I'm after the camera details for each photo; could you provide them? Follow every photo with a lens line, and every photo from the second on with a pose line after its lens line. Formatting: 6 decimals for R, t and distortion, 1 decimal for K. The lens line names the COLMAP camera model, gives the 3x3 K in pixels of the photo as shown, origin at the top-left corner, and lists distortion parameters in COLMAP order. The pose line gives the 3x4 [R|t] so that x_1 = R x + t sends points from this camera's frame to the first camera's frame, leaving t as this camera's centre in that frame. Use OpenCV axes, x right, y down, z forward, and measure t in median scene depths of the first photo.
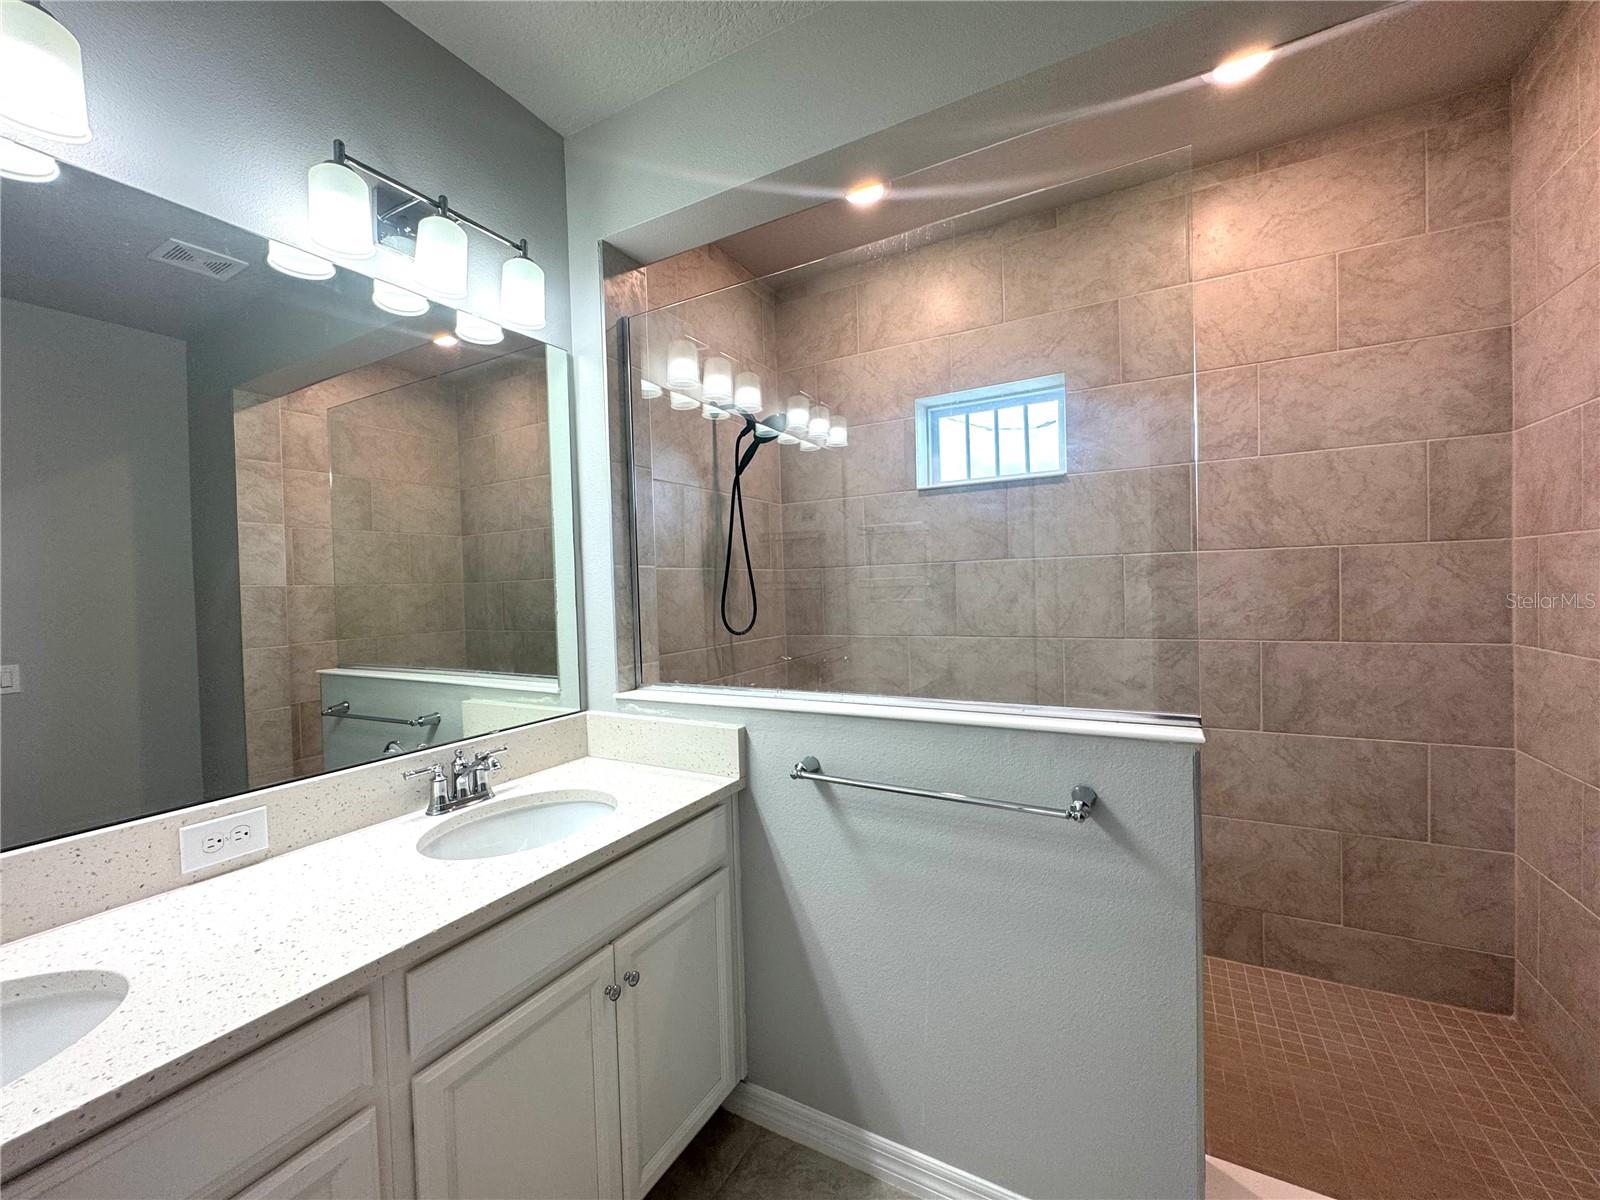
lens RADIAL K [[638.4, 0, 800.9], [0, 638.4, 597.7], [0, 0, 1]] dist [-0.003399, 0.000741]
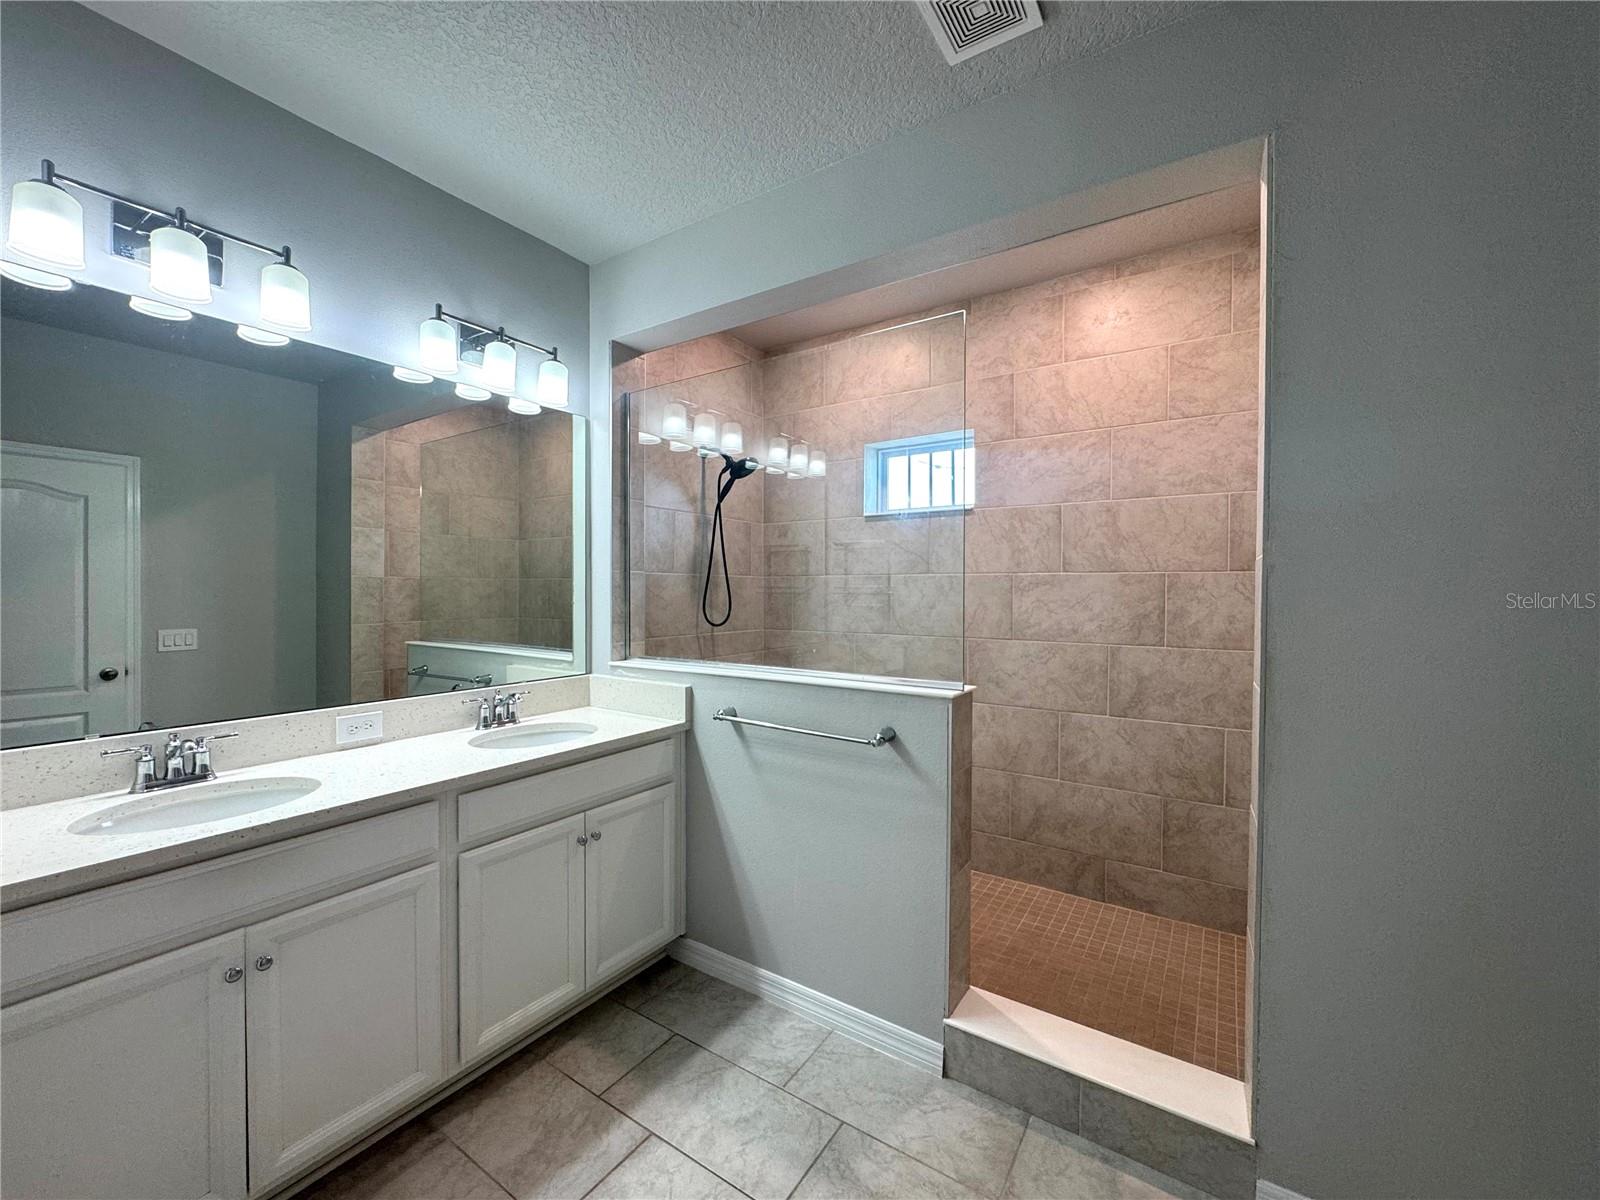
lens RADIAL K [[638.4, 0, 801.2], [0, 638.4, 597.7], [0, 0, 1]] dist [-0.003399, 0.000741]
pose [[0.995896, 0.034446, -0.083698, 0.220444], [-0.035131, 0.999360, -0.006731, 0.003963], [0.083413, 0.009644, 0.996468, -0.332547]]
